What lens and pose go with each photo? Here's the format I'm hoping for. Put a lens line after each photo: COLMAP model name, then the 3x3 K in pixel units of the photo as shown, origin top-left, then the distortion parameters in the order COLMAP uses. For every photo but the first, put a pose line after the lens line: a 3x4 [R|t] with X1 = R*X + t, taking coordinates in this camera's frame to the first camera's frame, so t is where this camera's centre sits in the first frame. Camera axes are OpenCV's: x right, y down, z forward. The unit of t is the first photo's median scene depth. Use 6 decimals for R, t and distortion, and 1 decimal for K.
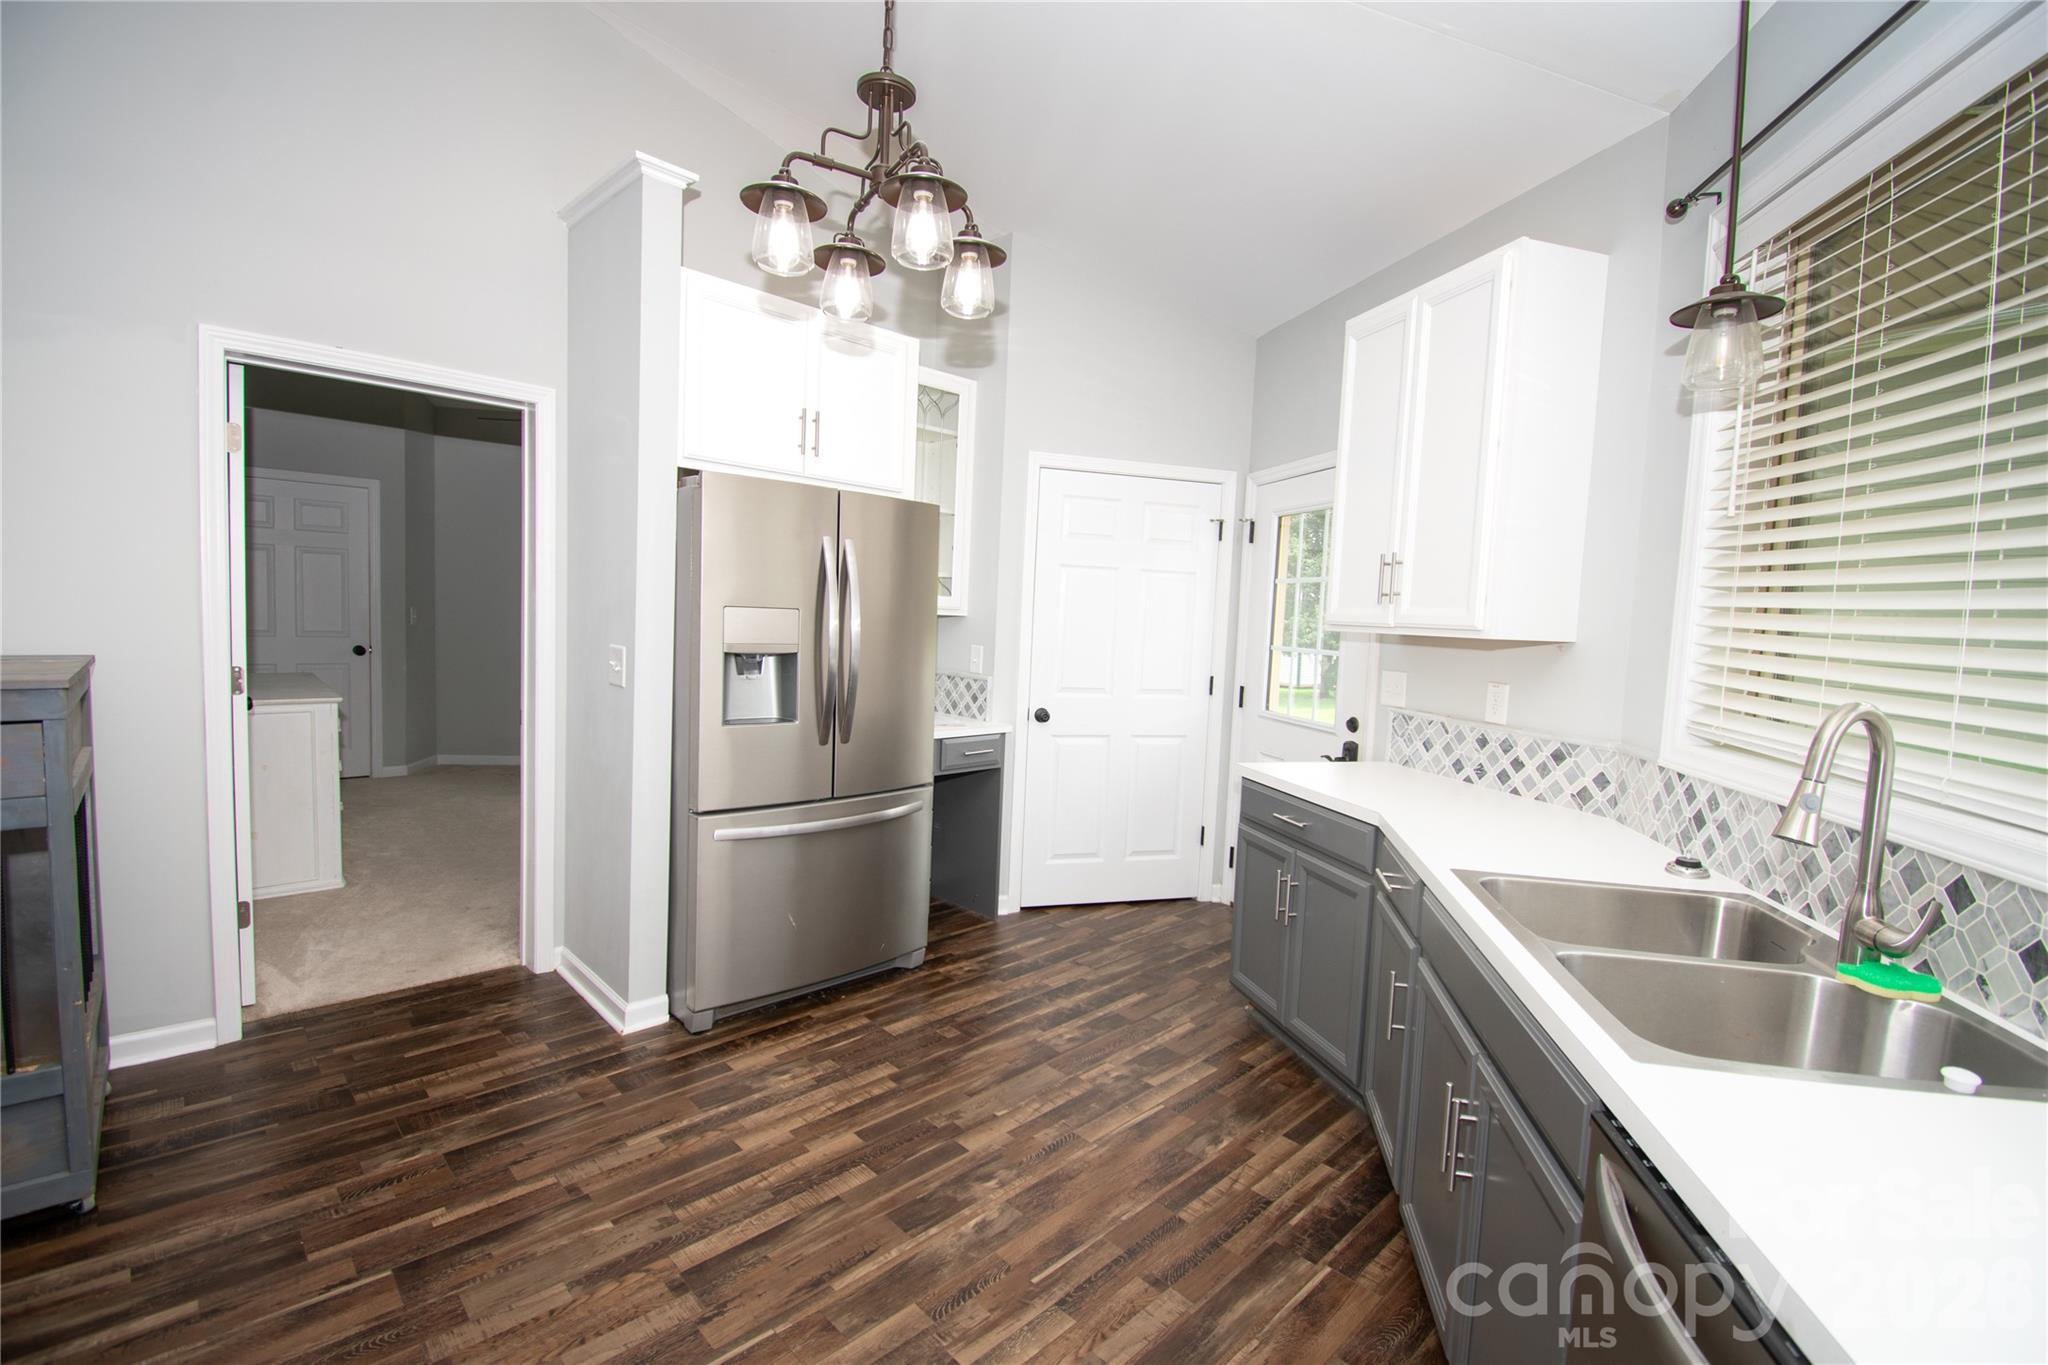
lens RADIAL K [[896.5, 0, 1033.6], [0, 896.5, 677.4], [0, 0, 1]] dist [0.020065, -0.026499]
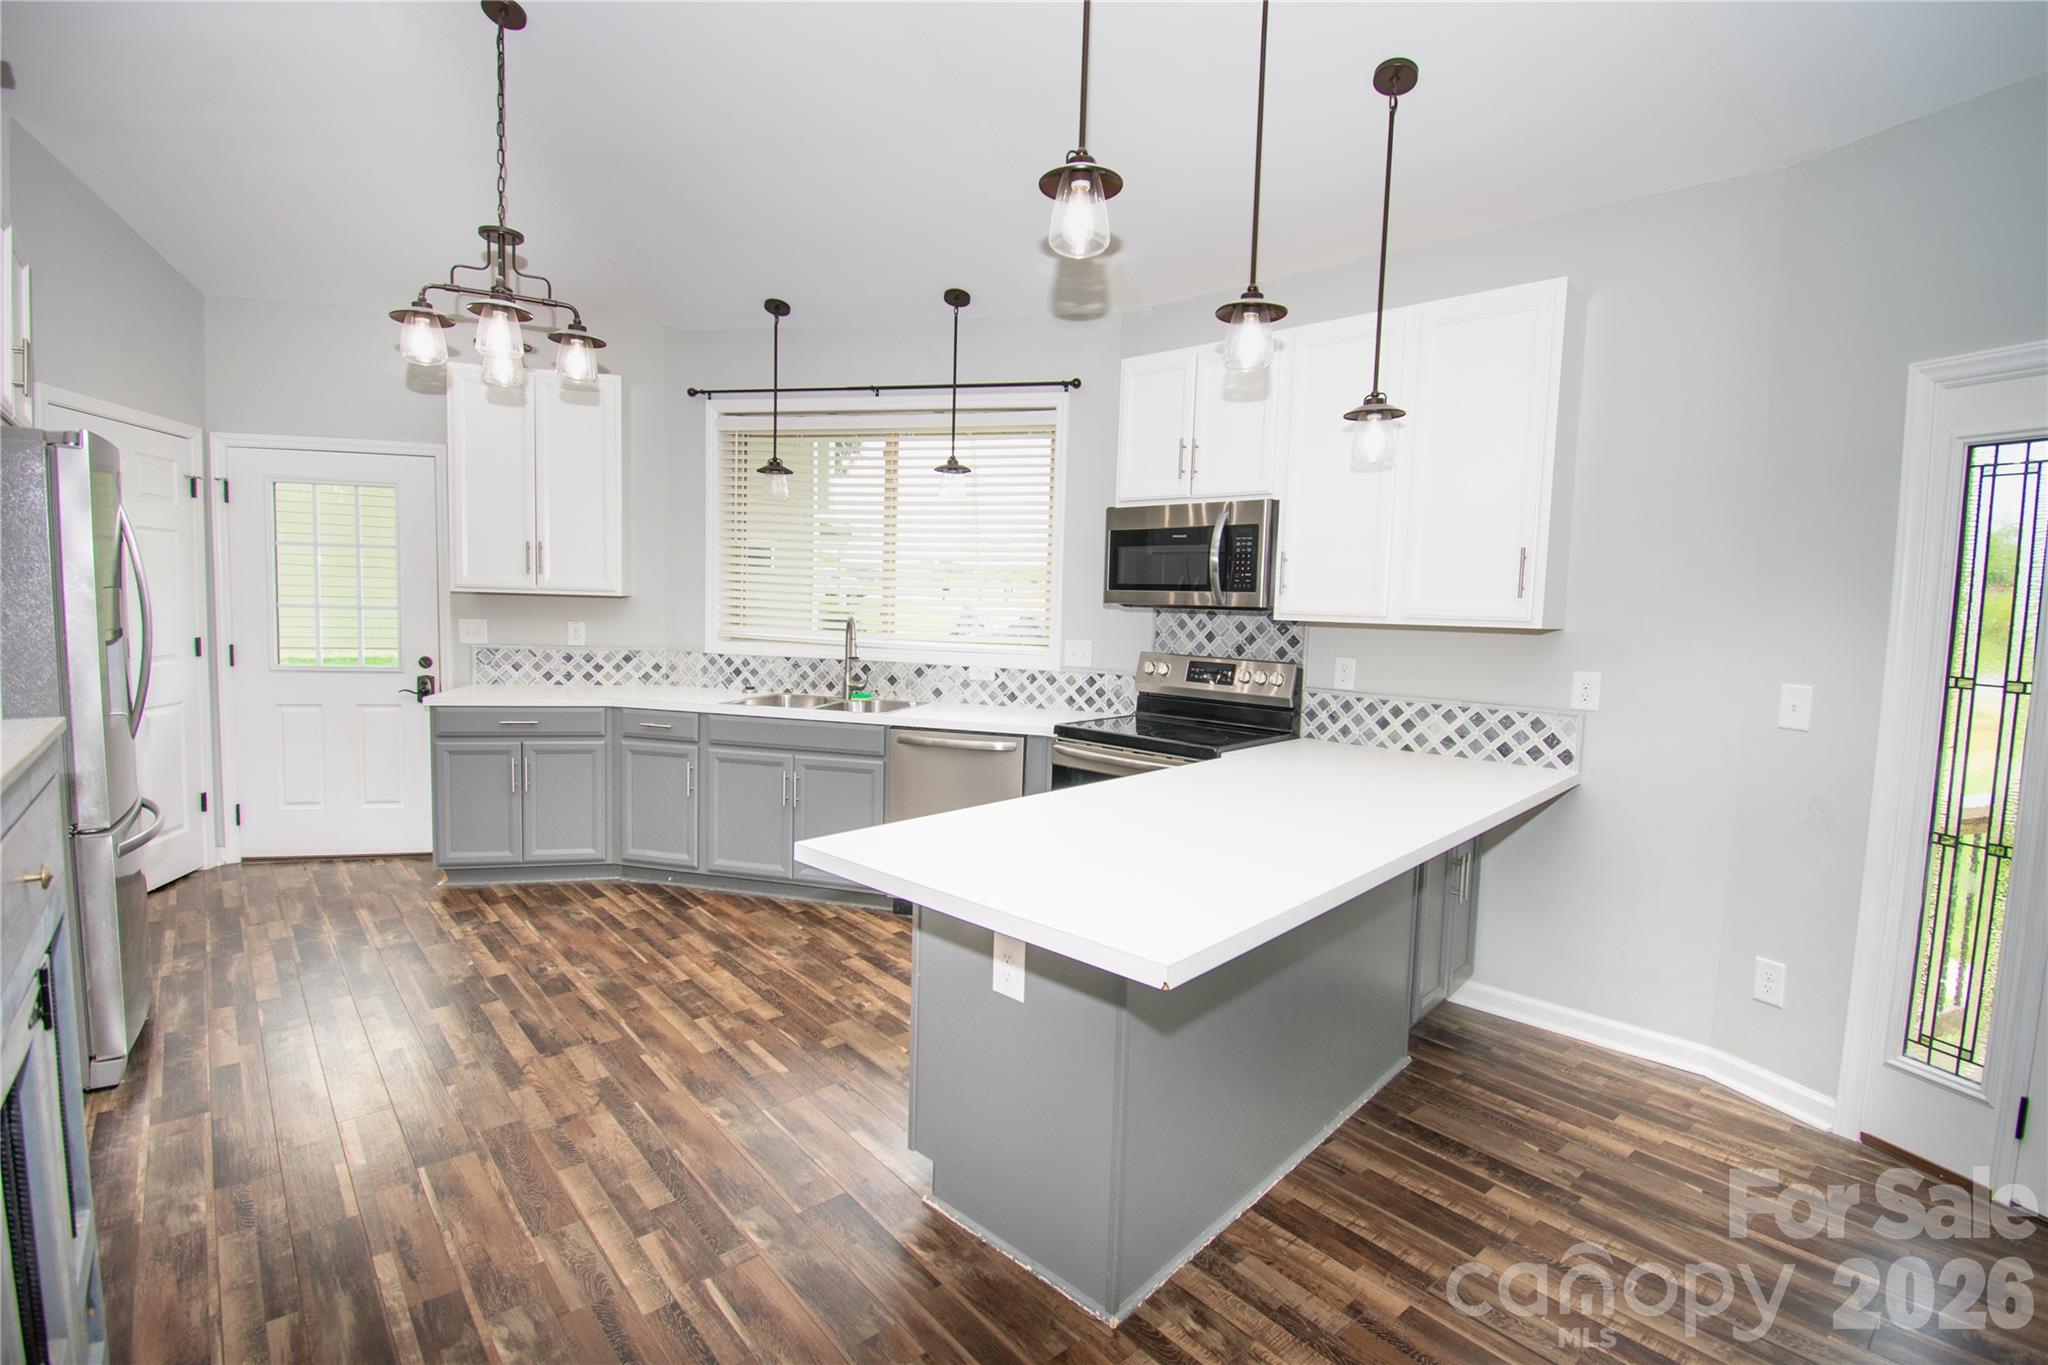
lens RADIAL K [[940.8, 0, 1034.8], [0, 940.8, 678.9], [0, 0, 1]] dist [0.015030, -0.024258]
pose [[0.060006, -0.123884, 0.990481, -1.506191], [0.044306, 0.991621, 0.121343, -0.079366], [-0.997214, 0.036603, 0.064992, 0.061778]]
